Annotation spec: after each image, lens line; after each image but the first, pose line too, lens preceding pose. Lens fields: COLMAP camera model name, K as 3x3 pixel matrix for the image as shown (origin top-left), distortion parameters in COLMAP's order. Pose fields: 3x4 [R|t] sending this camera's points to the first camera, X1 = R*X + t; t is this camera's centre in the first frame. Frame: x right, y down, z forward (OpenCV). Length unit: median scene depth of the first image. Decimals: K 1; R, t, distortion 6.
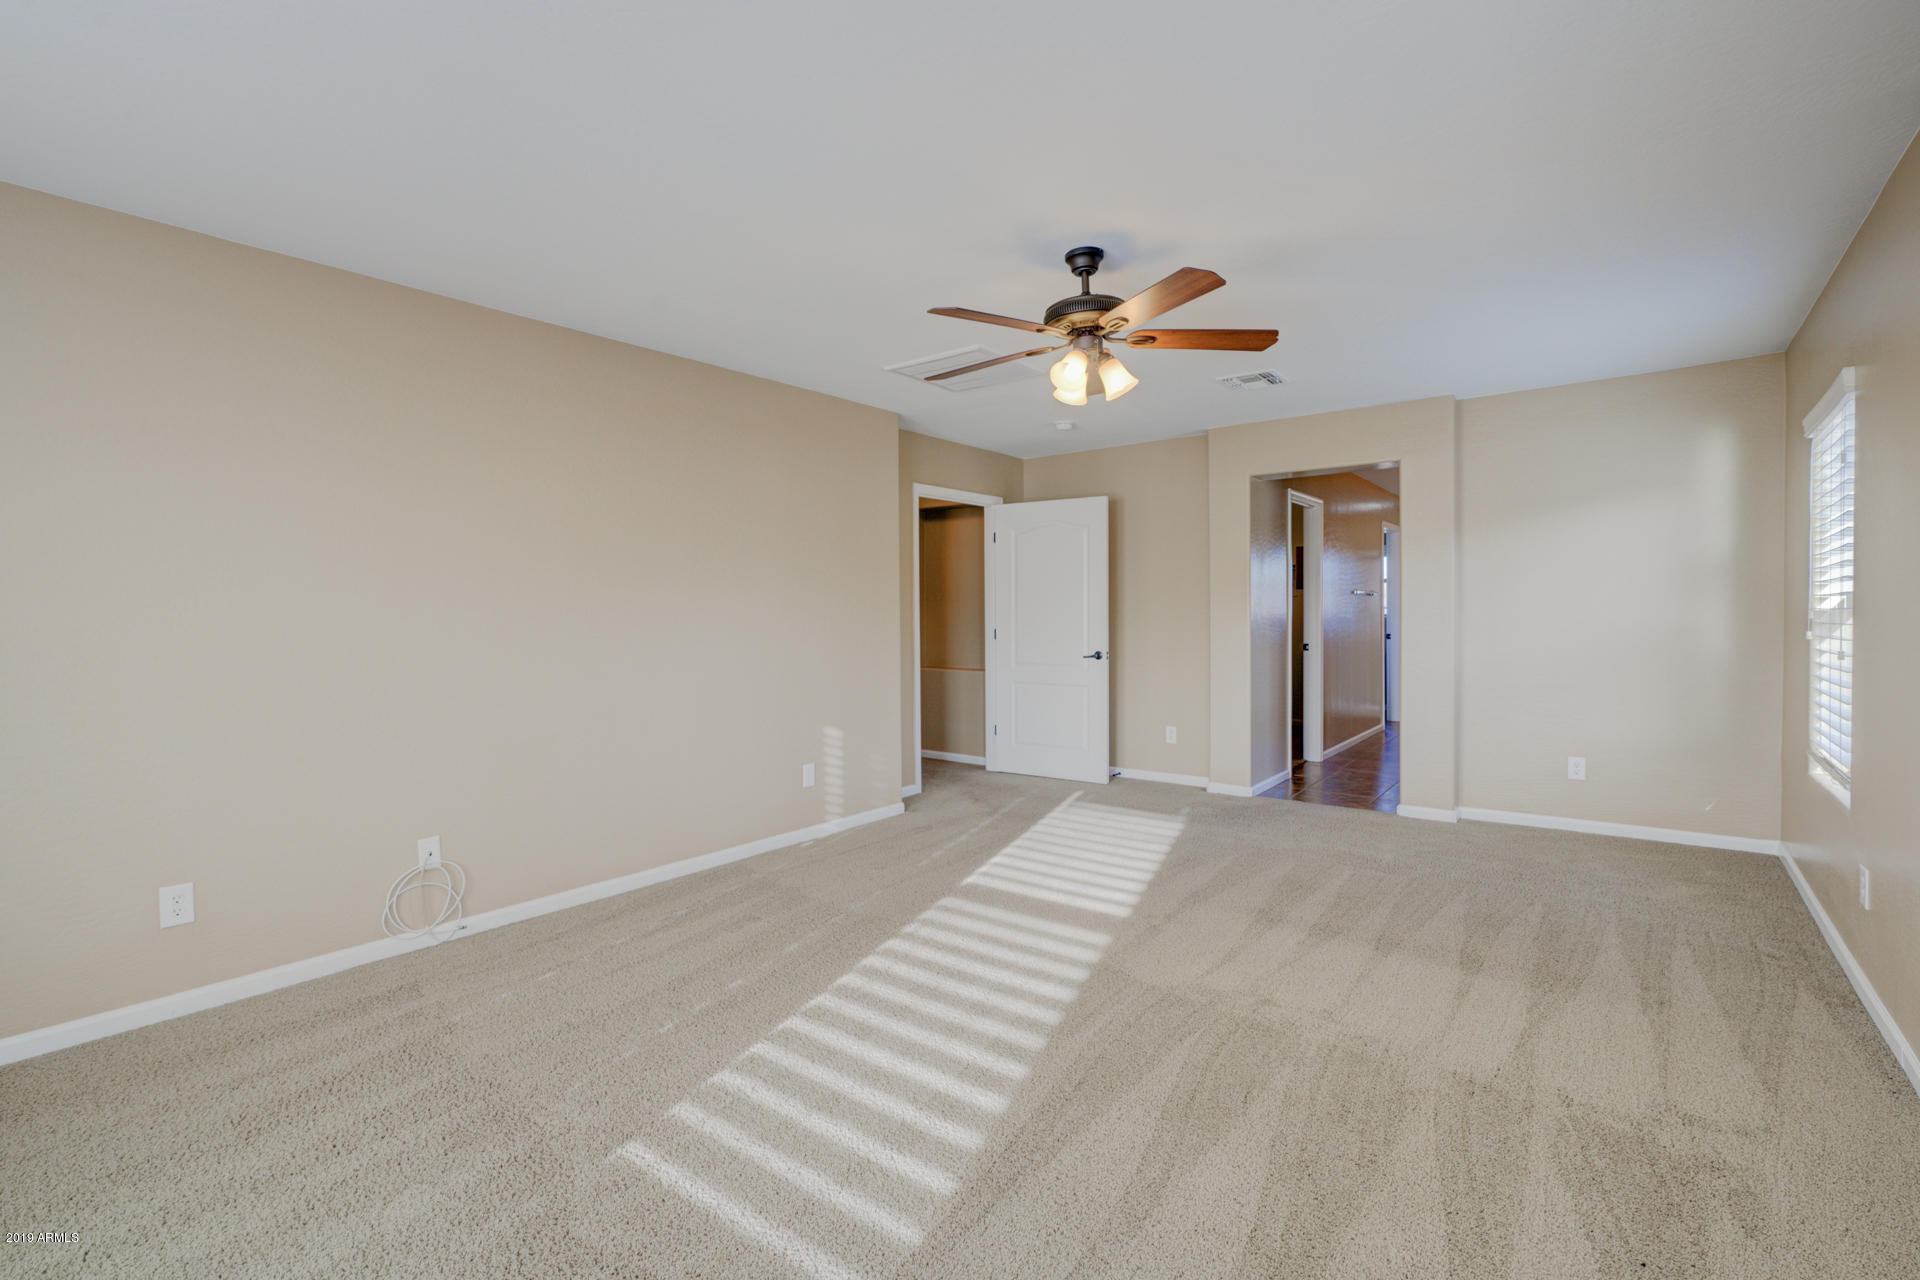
lens RADIAL K [[893.4, 0, 960.7], [0, 893.4, 633.8], [0, 0, 1]] dist [-0.000910, -0.000425]
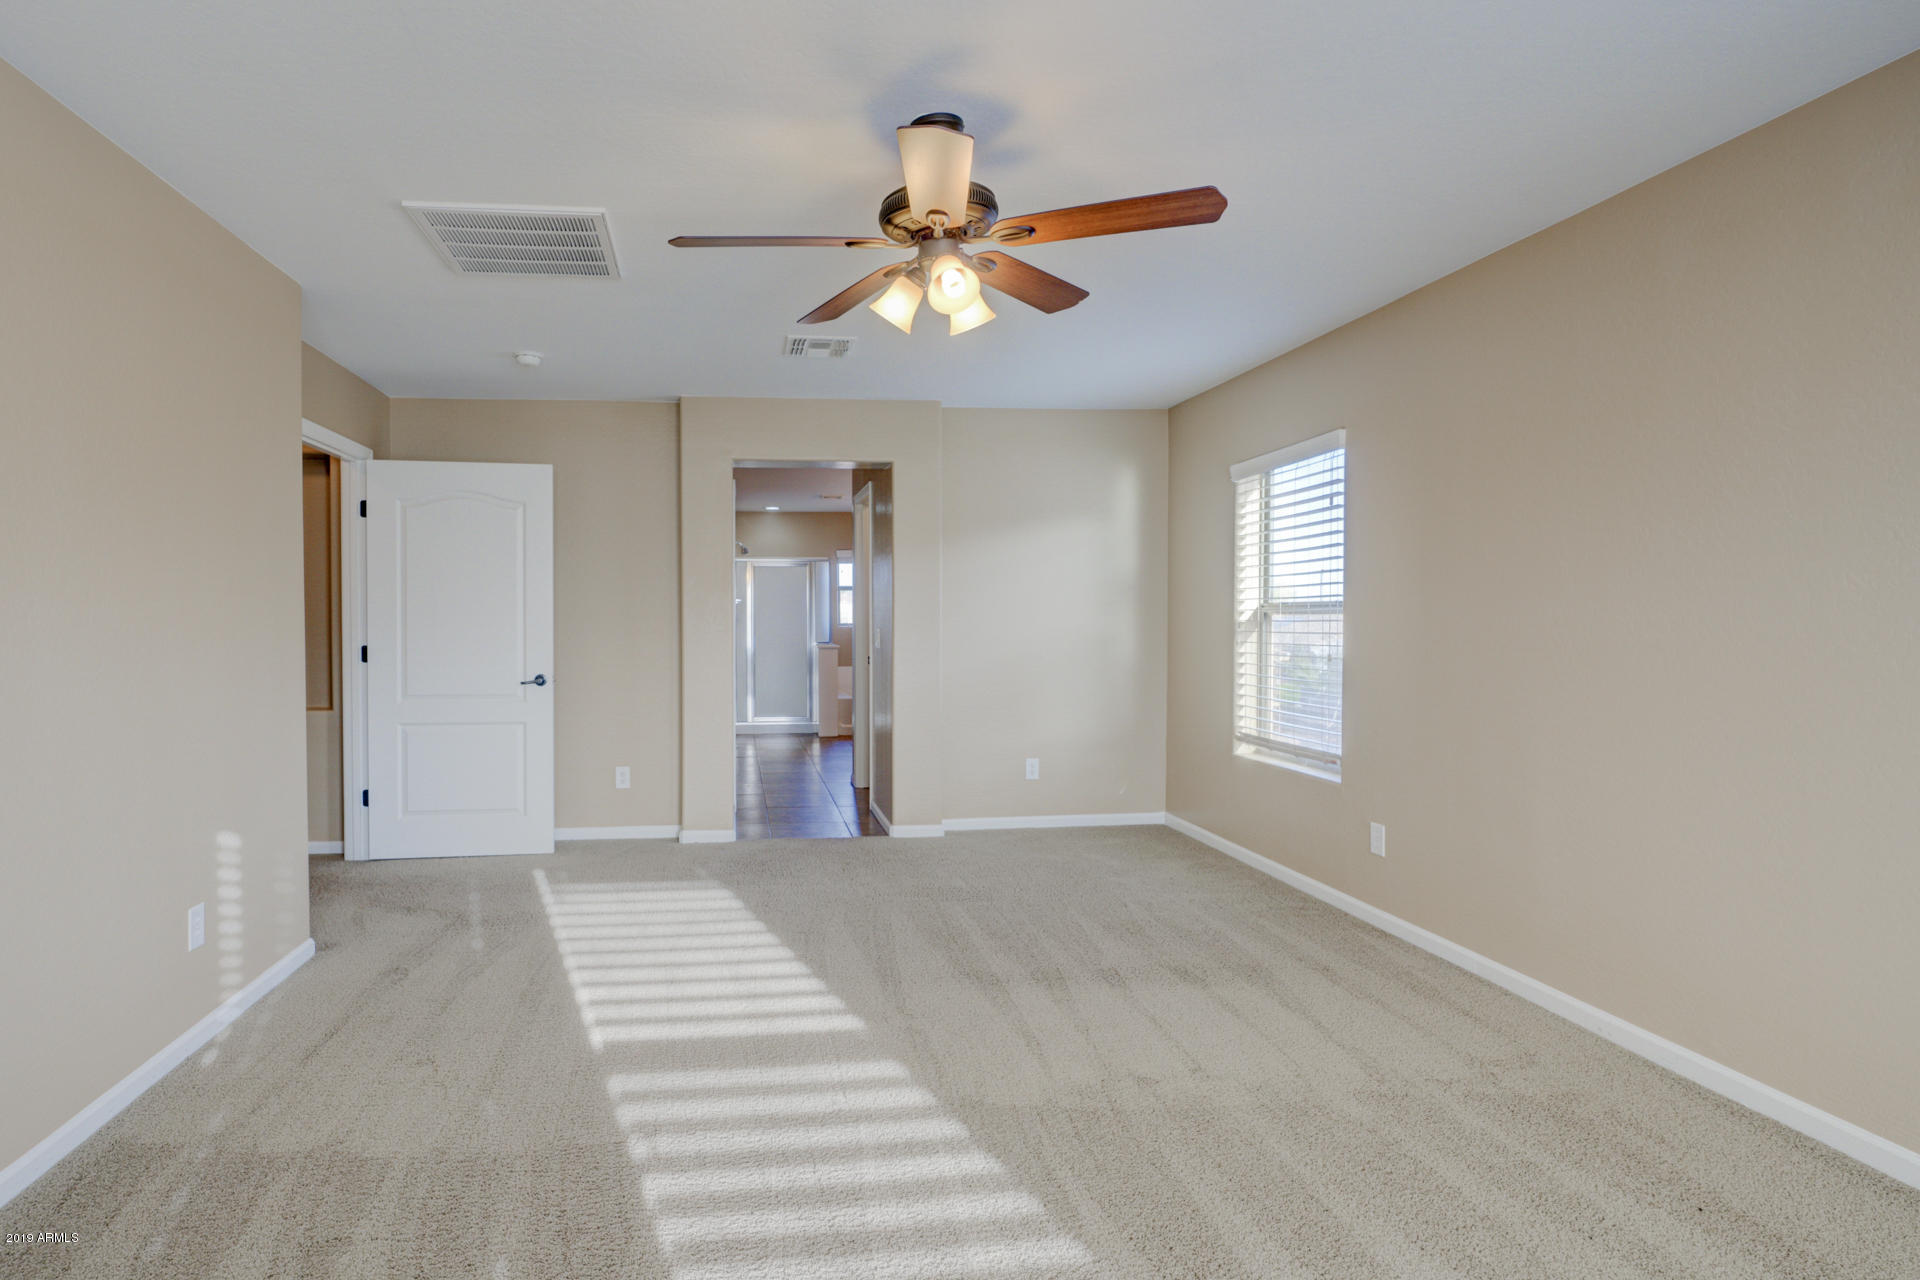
lens RADIAL K [[992.3, 0, 957.7], [0, 992.3, 648.3], [0, 0, 1]] dist [-0.005231, -0.000527]
pose [[0.713744, -0.015751, 0.700230, -0.274033], [0.013594, 0.999870, 0.008634, -0.007033], [-0.700275, 0.003356, 0.713865, 0.280623]]
